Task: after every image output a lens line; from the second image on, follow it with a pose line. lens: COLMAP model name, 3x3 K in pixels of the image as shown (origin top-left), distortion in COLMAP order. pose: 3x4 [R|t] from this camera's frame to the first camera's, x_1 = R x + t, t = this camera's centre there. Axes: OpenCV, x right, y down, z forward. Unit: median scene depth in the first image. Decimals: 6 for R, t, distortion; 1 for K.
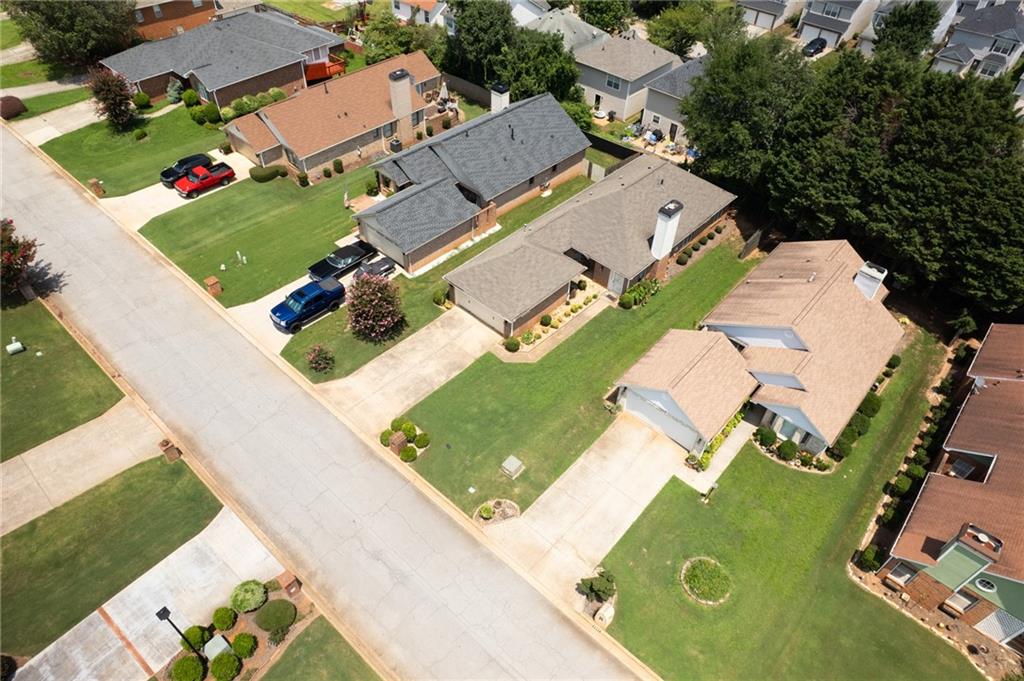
lens RADIAL K [[651.2, 0, 512.0], [0, 651.2, 340.5], [0, 0, 1]] dist [-0.072844, 0.057487]
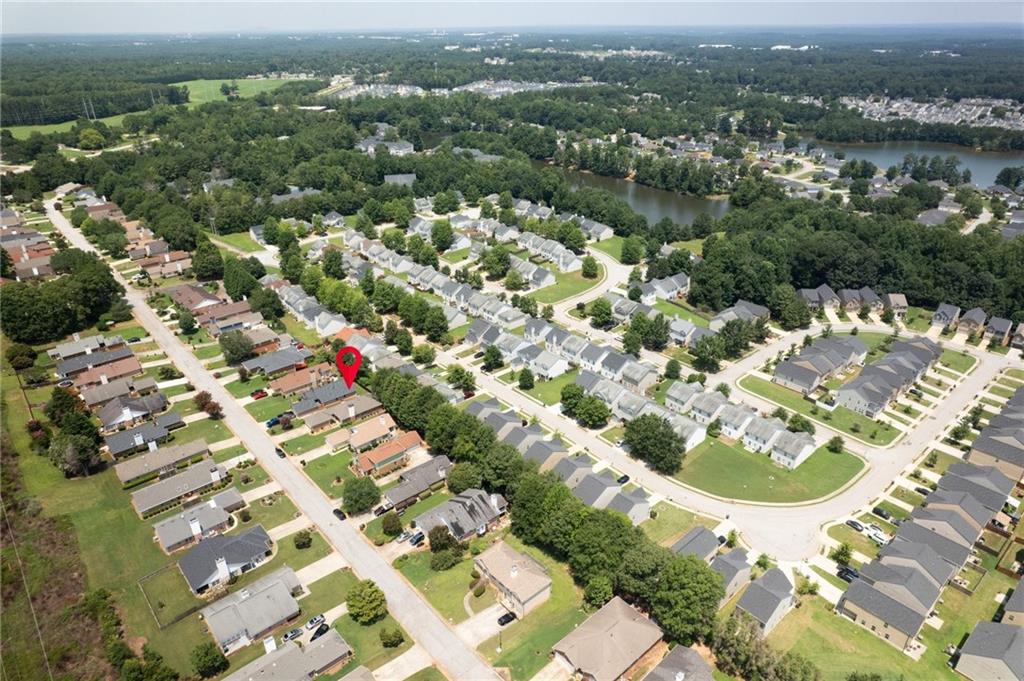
lens RADIAL K [[651.2, 0, 512.0], [0, 651.2, 340.5], [0, 0, 1]] dist [-0.072844, 0.057487]
pose [[0.991725, 0.019987, -0.126815, 2.032613], [-0.060723, 0.943353, -0.326187, 0.827115], [0.113112, 0.331188, 0.936760, -3.484742]]
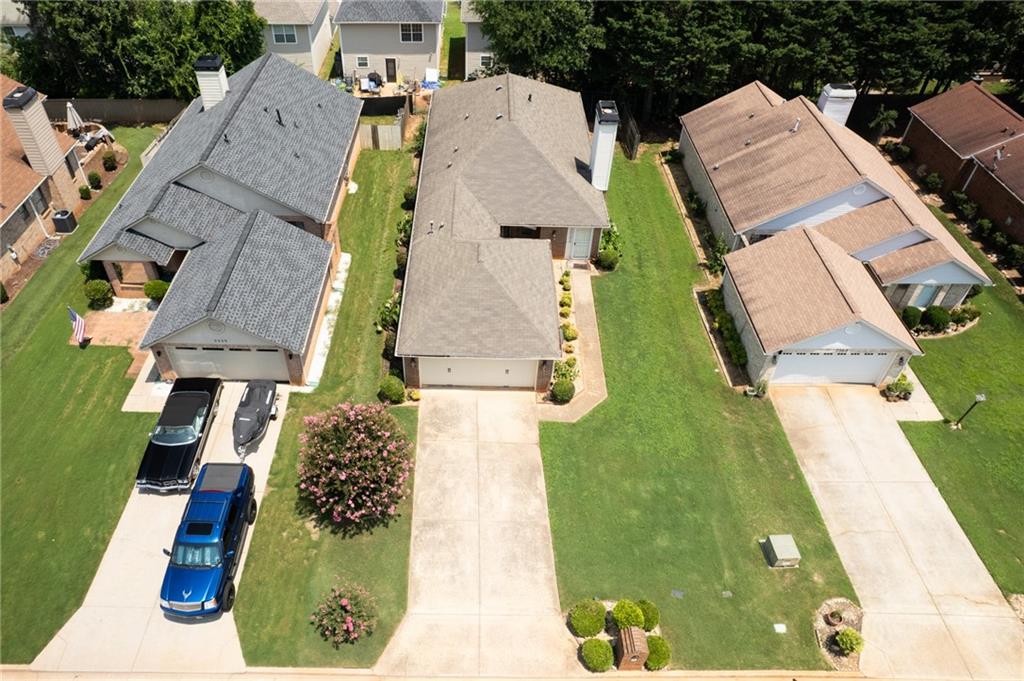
lens RADIAL K [[714.9, 0, 462.1], [0, 714.9, 326.8], [0, 0, 1]] dist [-0.084051, 0.077512]
pose [[0.751768, -0.464254, 0.468309, -0.351892], [0.481186, 0.871798, 0.091810, -0.152535], [-0.450894, 0.156323, 0.878782, 0.441939]]
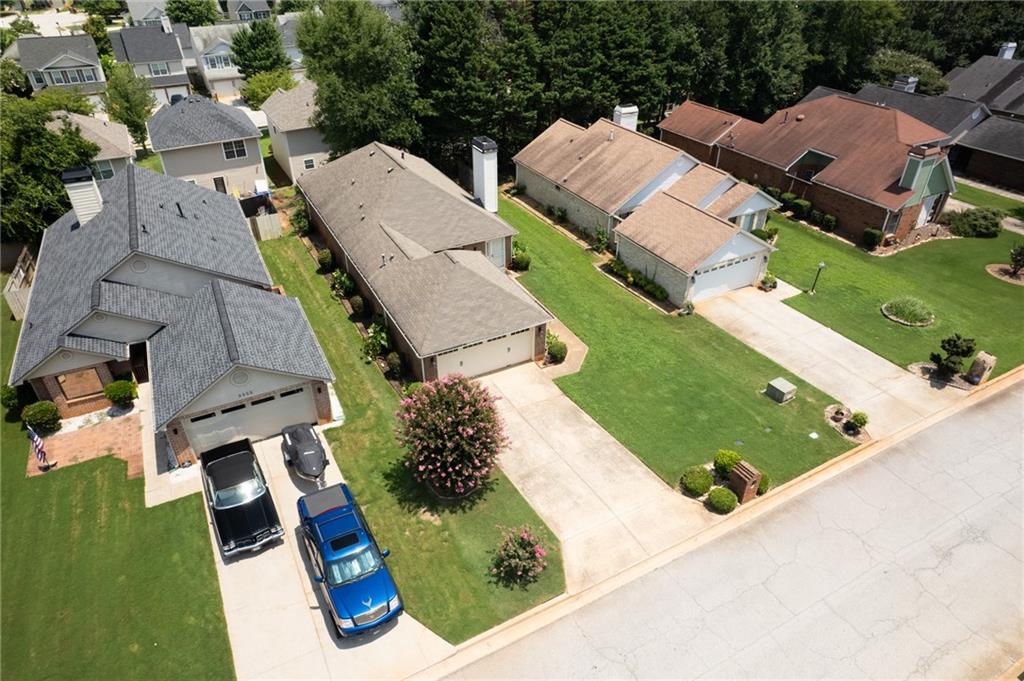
lens RADIAL K [[655.1, 0, 507.8], [0, 655.1, 345.0], [0, 0, 1]] dist [-0.077507, 0.073516]
pose [[0.339920, -0.548458, 0.763968, -0.546923], [0.676218, 0.707094, 0.206751, -0.179976], [-0.653592, 0.446330, 0.611234, 0.595242]]
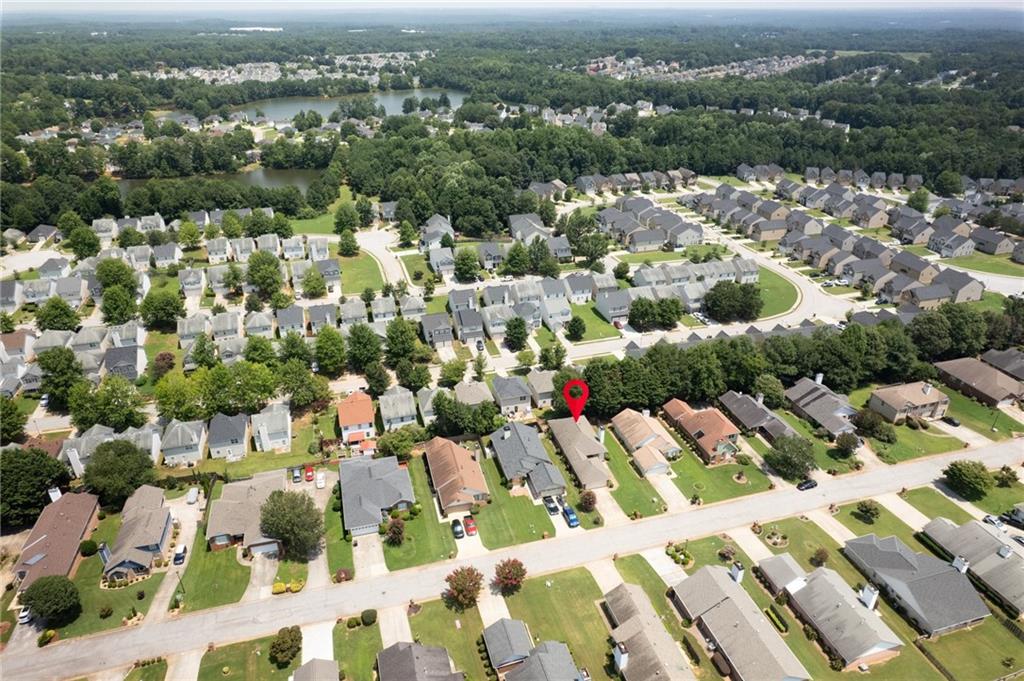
lens RADIAL K [[651.2, 0, 512.0], [0, 651.2, 340.5], [0, 0, 1]] dist [-0.072844, 0.057487]
pose [[0.531414, -0.415677, 0.738114, -2.317375], [0.613371, 0.789789, 0.003175, -0.868495], [-0.584274, 0.451050, 0.674669, -1.196557]]
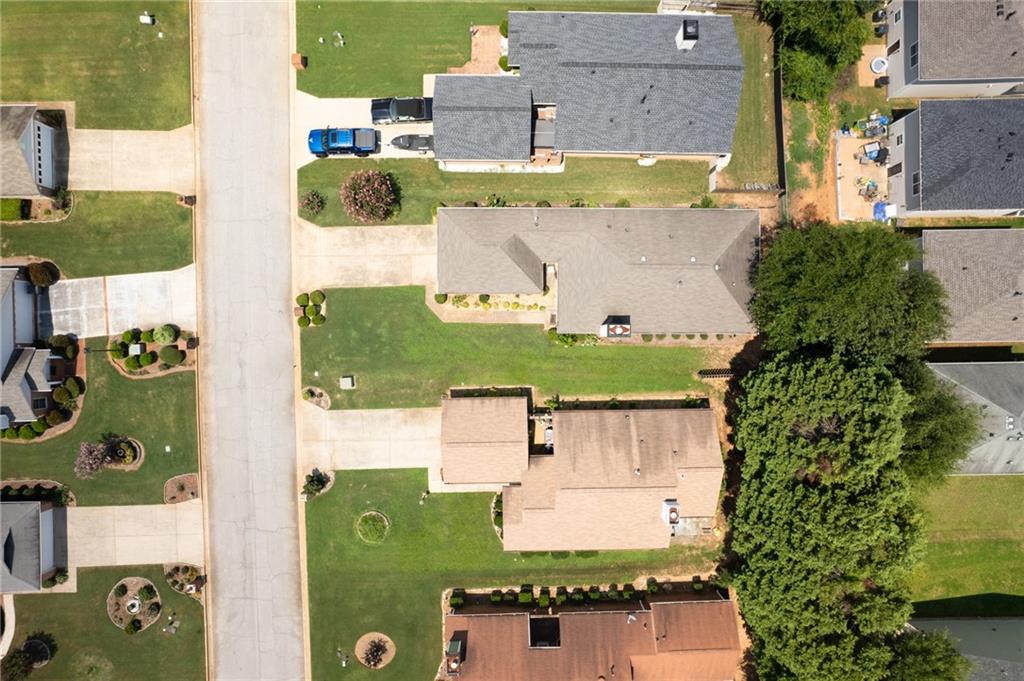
lens RADIAL K [[651.2, 0, 512.0], [0, 651.2, 340.5], [0, 0, 1]] dist [-0.072844, 0.057487]
pose [[0.677801, 0.734803, -0.025524, 0.174224], [-0.509376, 0.494330, 0.704397, -0.844116], [0.530210, -0.464439, 0.709348, 0.195949]]
